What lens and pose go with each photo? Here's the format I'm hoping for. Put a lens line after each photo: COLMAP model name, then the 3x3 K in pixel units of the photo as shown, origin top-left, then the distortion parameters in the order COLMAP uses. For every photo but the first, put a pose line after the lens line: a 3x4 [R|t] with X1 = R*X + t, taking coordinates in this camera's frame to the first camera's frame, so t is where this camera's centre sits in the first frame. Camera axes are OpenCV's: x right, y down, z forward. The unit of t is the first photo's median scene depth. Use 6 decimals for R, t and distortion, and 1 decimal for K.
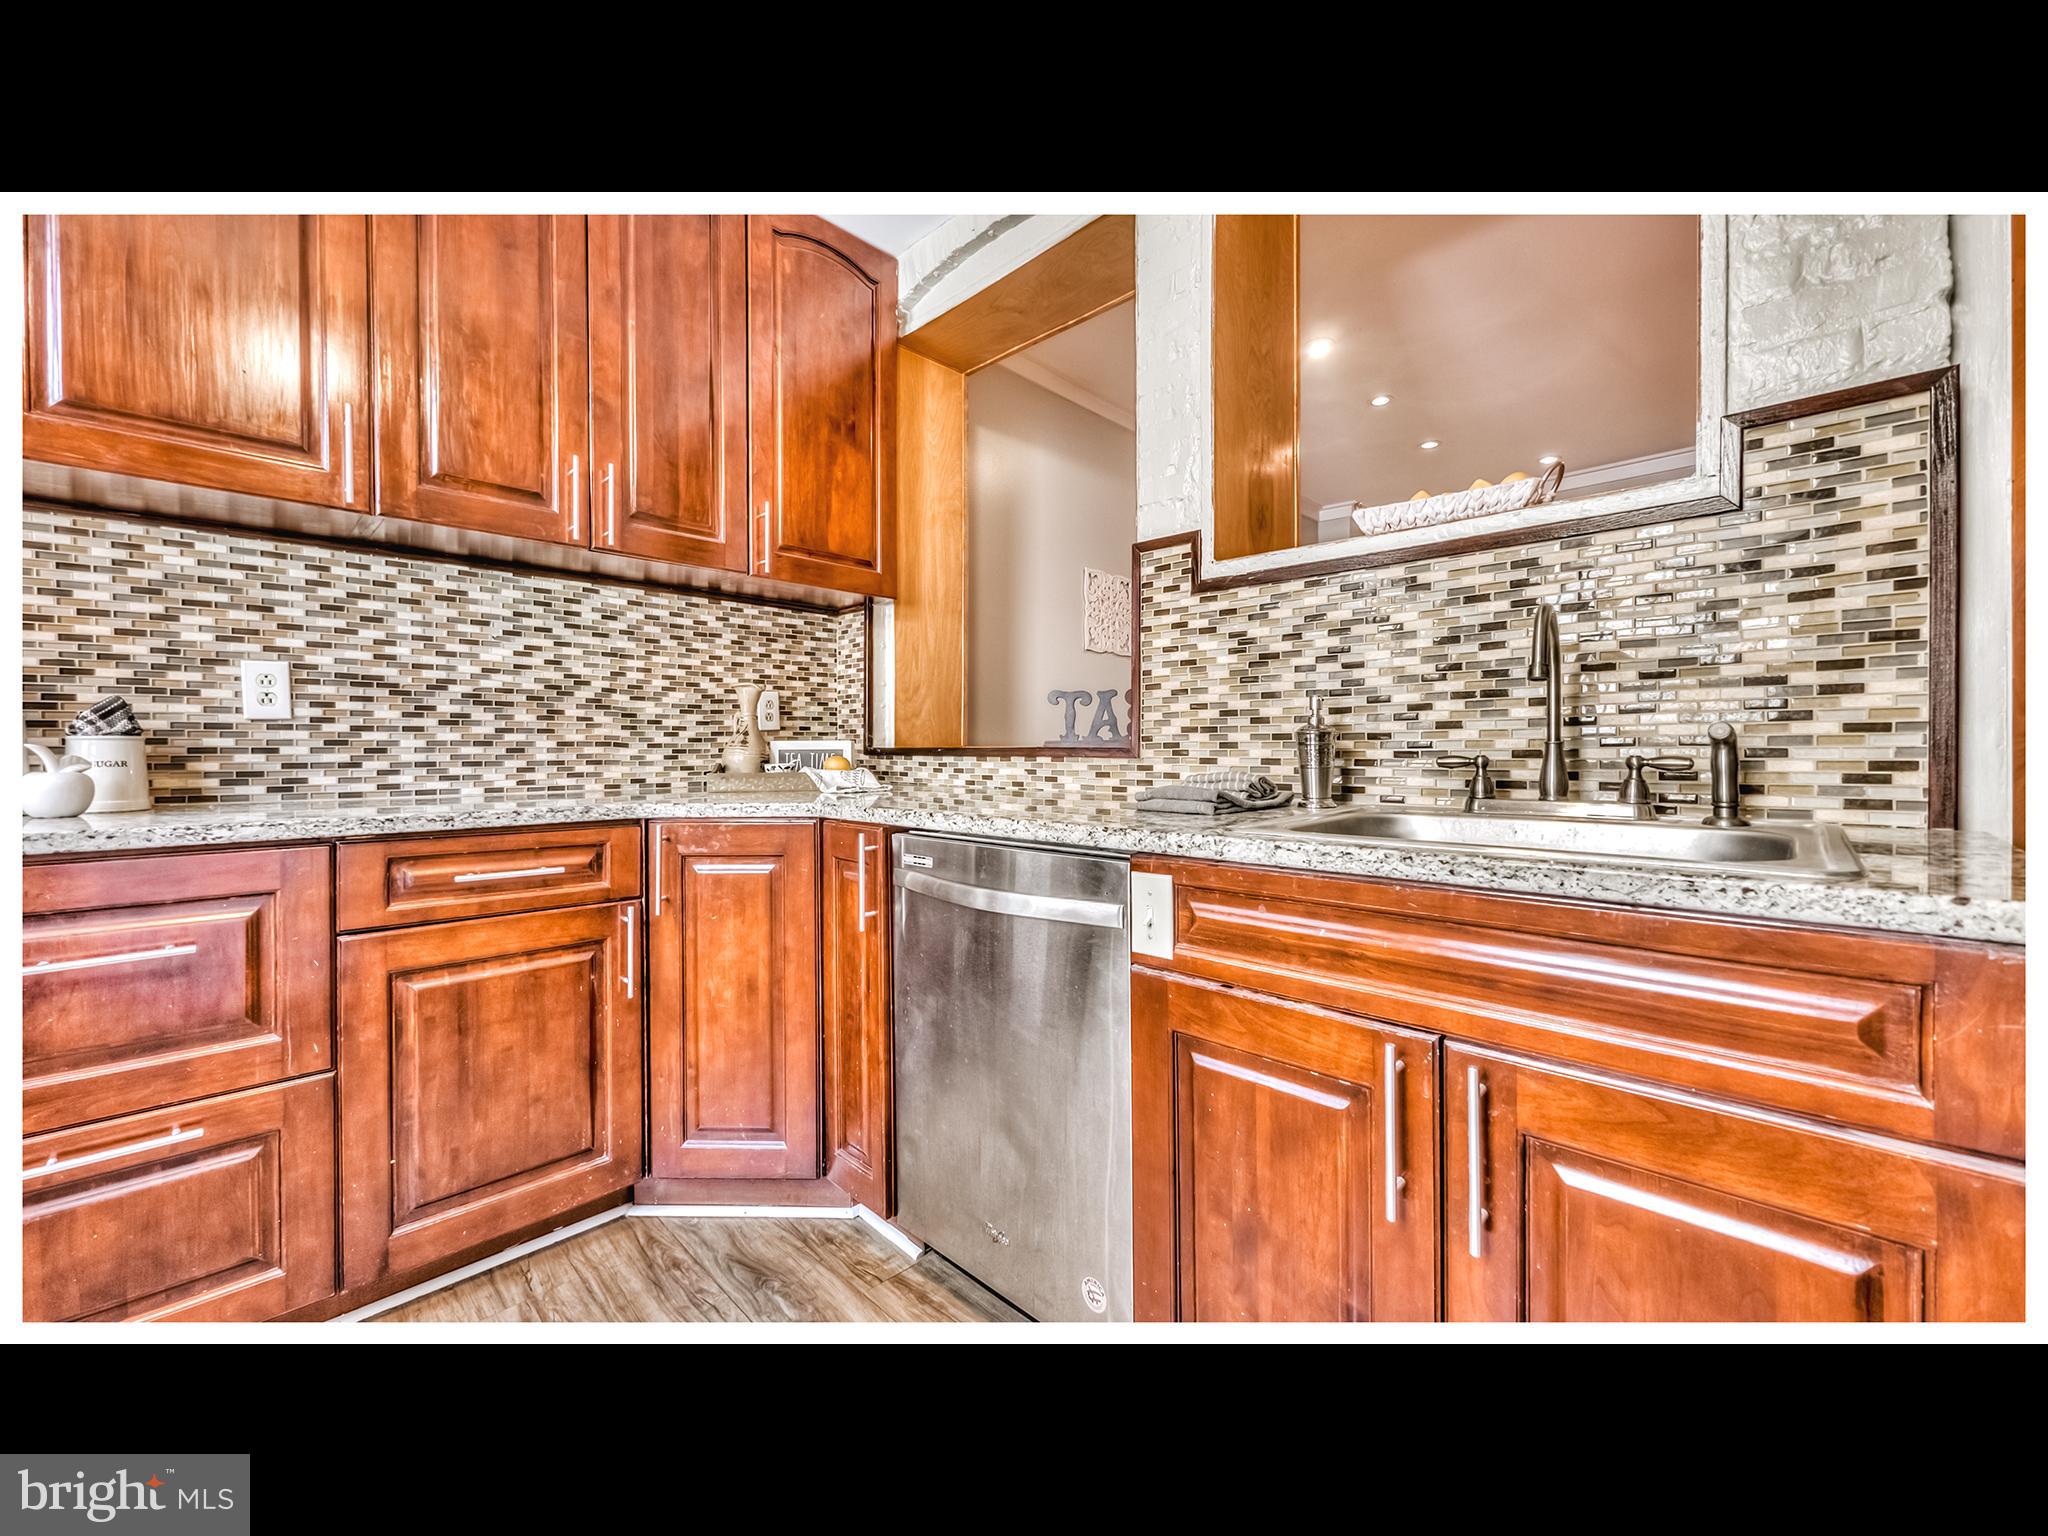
lens RADIAL K [[794.4, 0, 984.2], [0, 794.4, 748.5], [0, 0, 1]] dist [-0.008250, 0.001500]
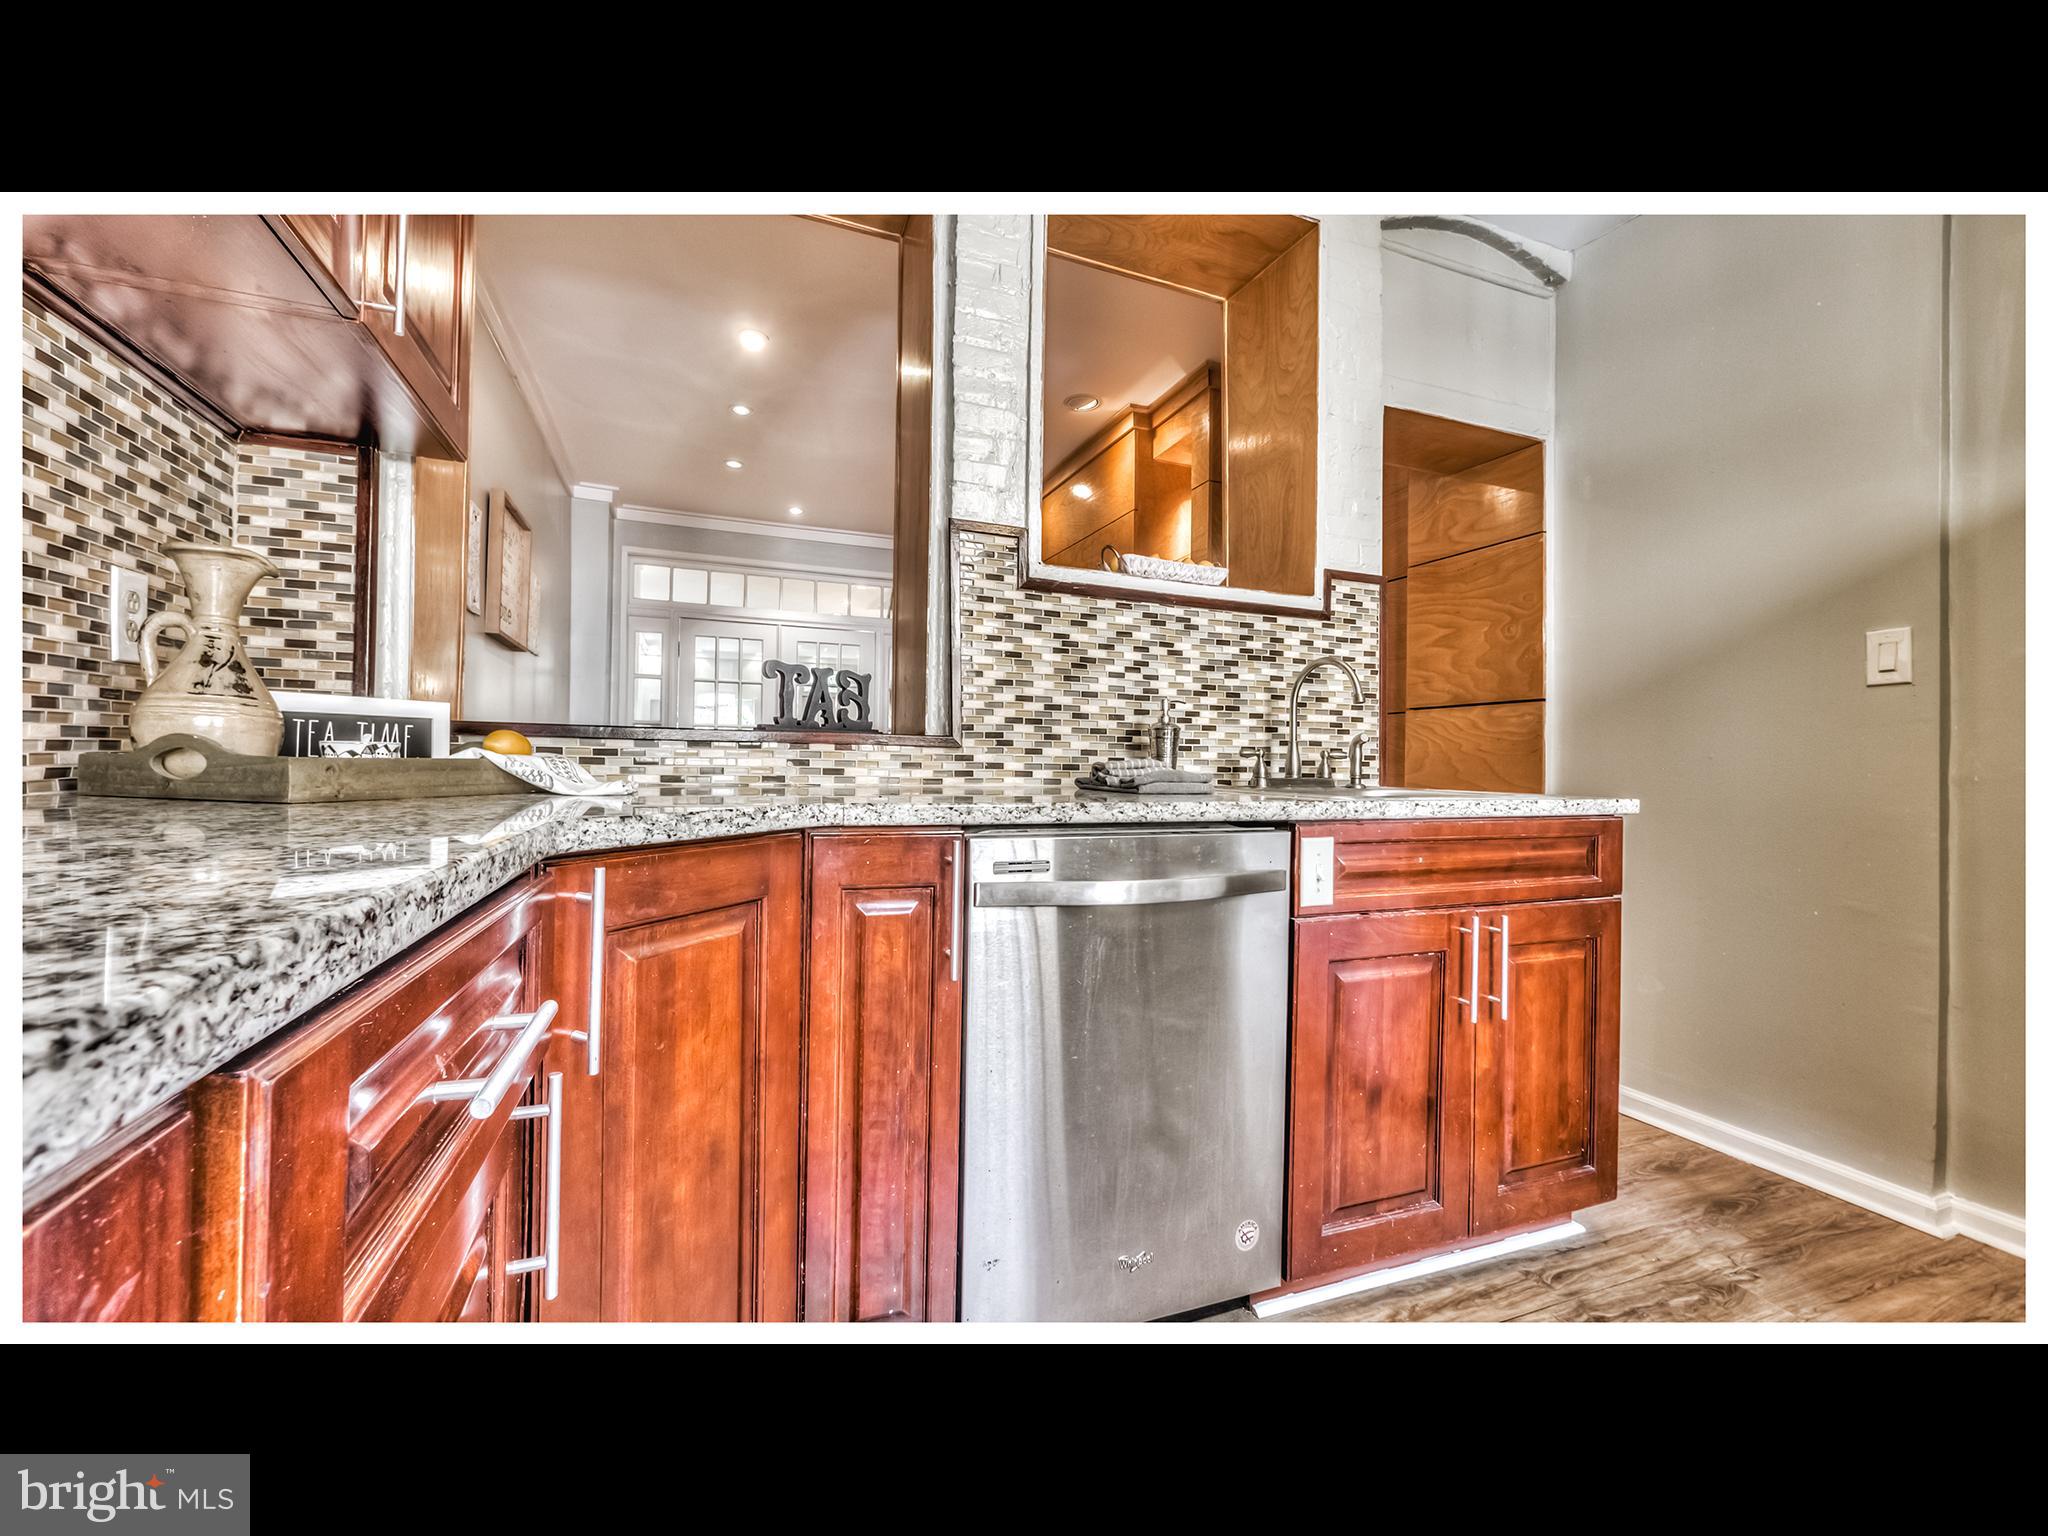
lens RADIAL K [[794.4, 0, 1002.2], [0, 794.4, 765.3], [0, 0, 1]] dist [-0.008250, 0.001500]
pose [[0.410298, 0.007507, 0.911921, -0.699477], [-0.017635, 0.999844, -0.000297, 0.035617], [-0.911781, -0.015960, 0.410367, 0.608207]]
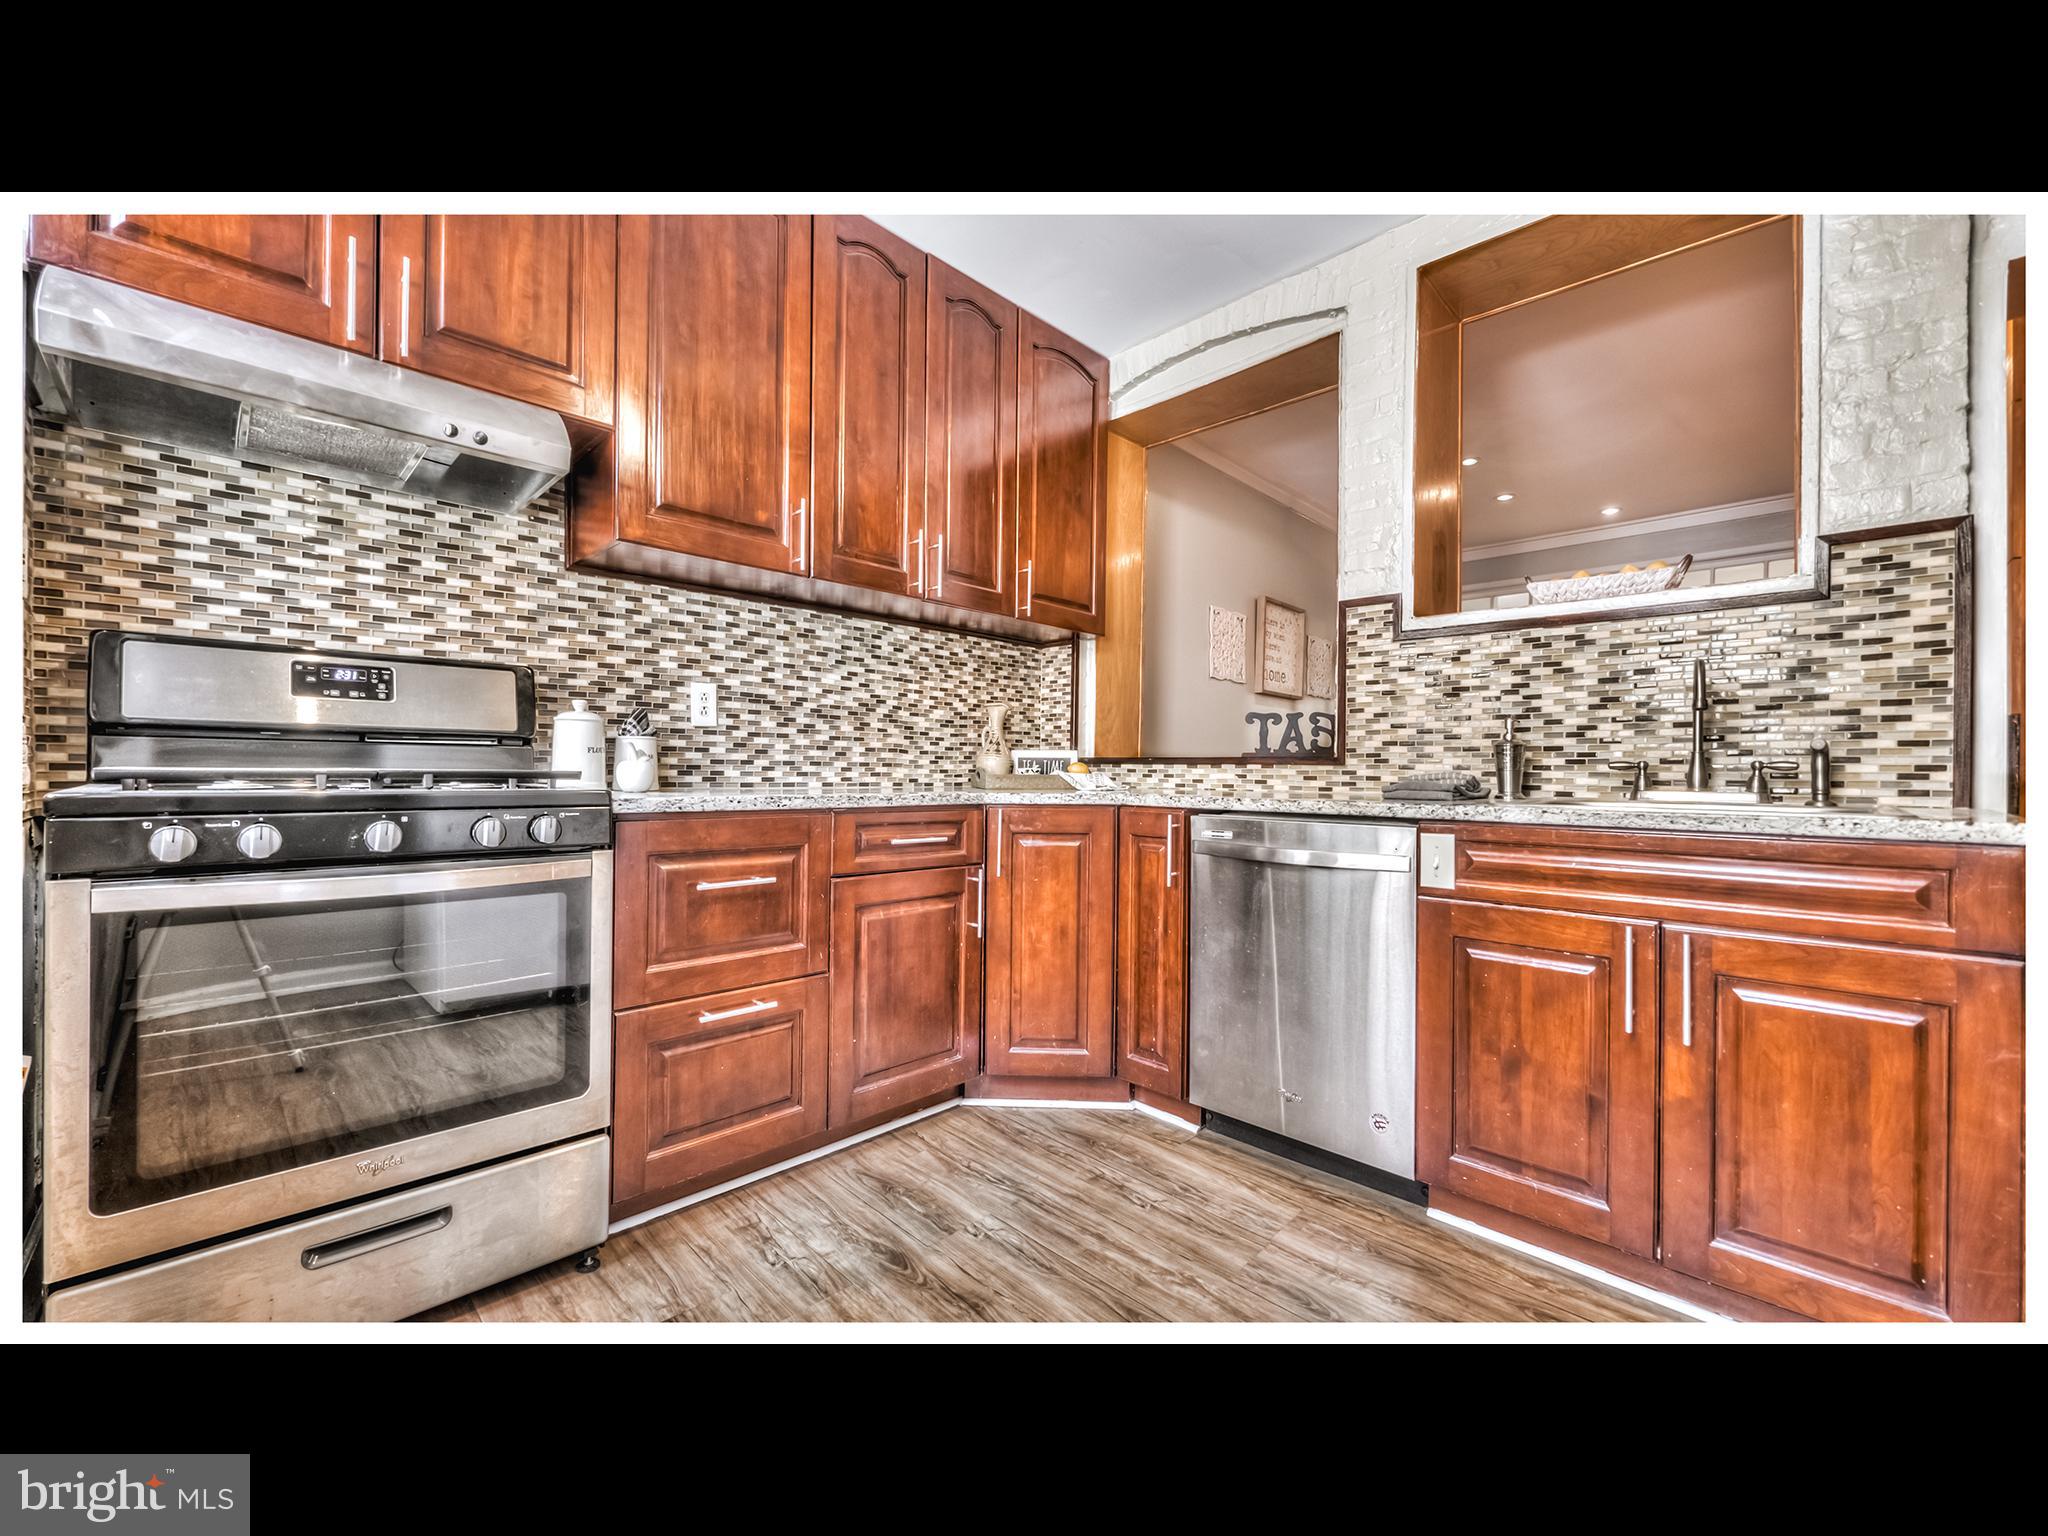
lens RADIAL K [[794.4, 0, 989.7], [0, 794.4, 762.8], [0, 0, 1]] dist [-0.008250, 0.001500]
pose [[0.999869, 0.013235, -0.009305, -0.407693], [-0.013308, 0.999881, -0.007776, 0.028447], [0.009201, 0.007899, 0.999926, -0.338415]]
